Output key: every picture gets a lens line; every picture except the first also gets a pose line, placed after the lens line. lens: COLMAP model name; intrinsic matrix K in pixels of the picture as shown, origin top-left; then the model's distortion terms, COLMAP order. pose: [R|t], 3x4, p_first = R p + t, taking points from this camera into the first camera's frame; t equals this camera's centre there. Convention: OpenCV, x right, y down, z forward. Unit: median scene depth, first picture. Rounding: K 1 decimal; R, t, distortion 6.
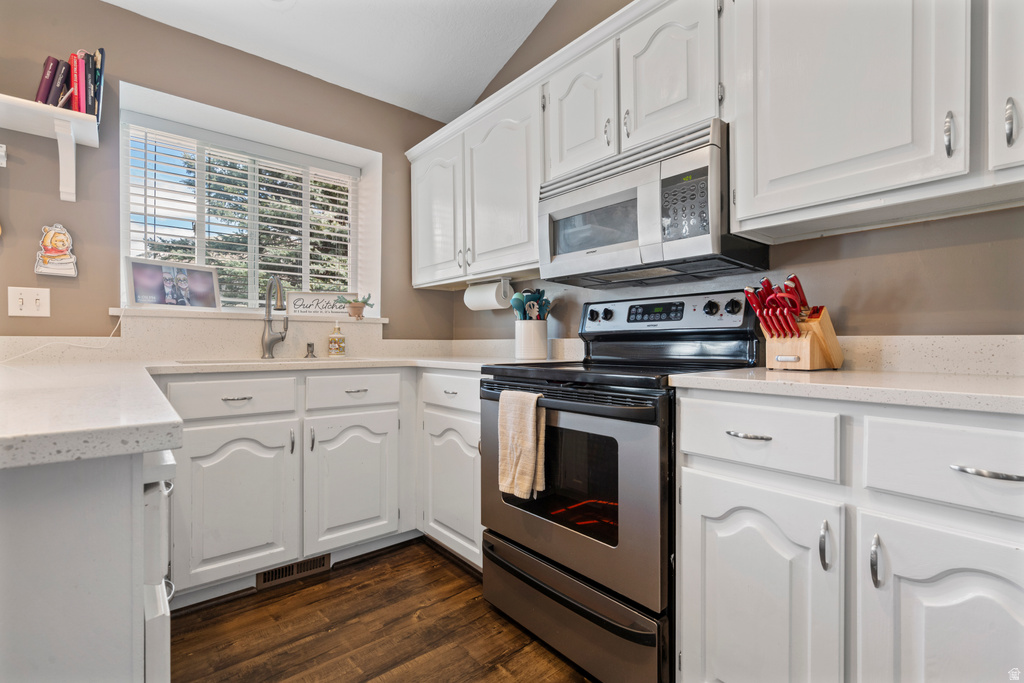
lens RADIAL K [[465.0, 0, 512.0], [0, 465.0, 341.5], [0, 0, 1]] dist [0.000160, 0.000123]
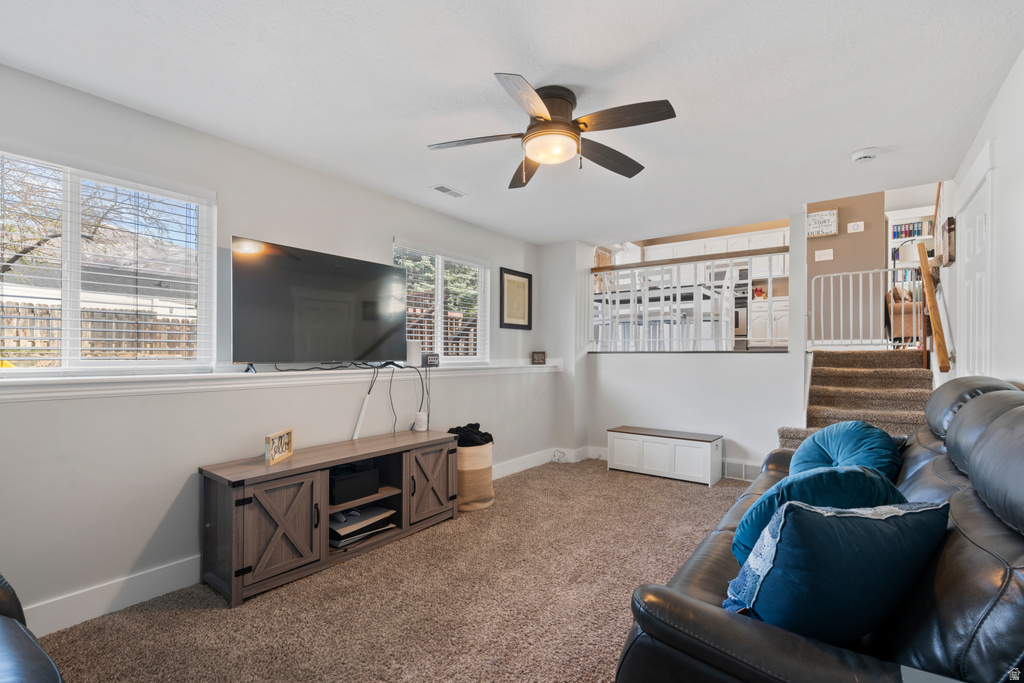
lens RADIAL K [[465.0, 0, 512.0], [0, 465.0, 341.5], [0, 0, 1]] dist [0.000160, 0.000123]
pose [[0.970298, 0.009676, 0.241720, -3.089799], [-0.004777, 0.999771, -0.020846, 0.553732], [-0.241867, 0.019072, 0.970122, -3.169568]]
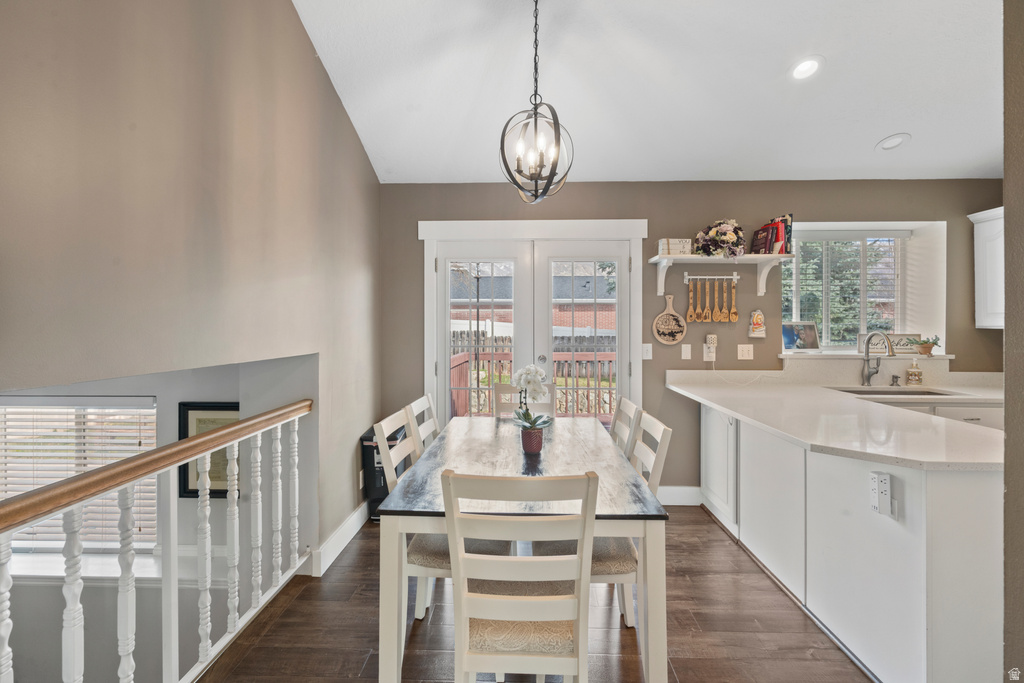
lens RADIAL K [[477.1, 0, 513.7], [0, 477.1, 325.9], [0, 0, 1]] dist [-0.001315, -0.000006]
pose [[0.748783, -0.000188, -0.662815, -0.462062], [0.001621, 0.999997, 0.001547, -0.199208], [0.662813, -0.002232, 0.748782, -1.102458]]
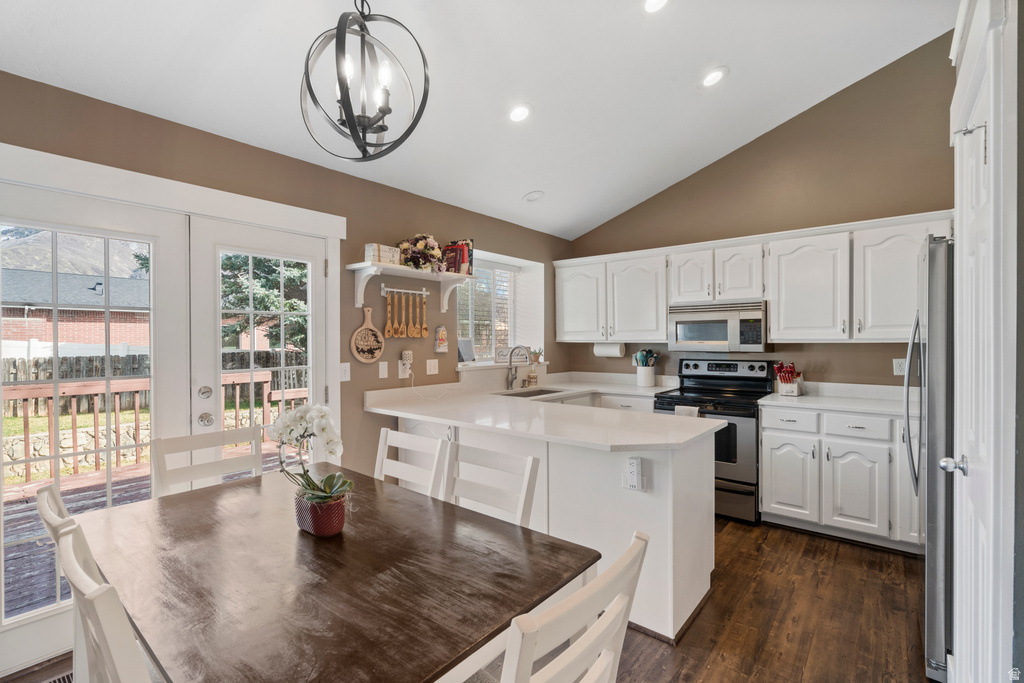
lens RADIAL K [[466.7, 0, 512.0], [0, 466.7, 341.5], [0, 0, 1]] dist [-0.002385, -0.000294]
pose [[0.982447, -0.006382, 0.186433, -1.090141], [0.005324, 0.999967, 0.006175, -0.204701], [-0.186466, -0.005074, 0.982448, -0.992181]]
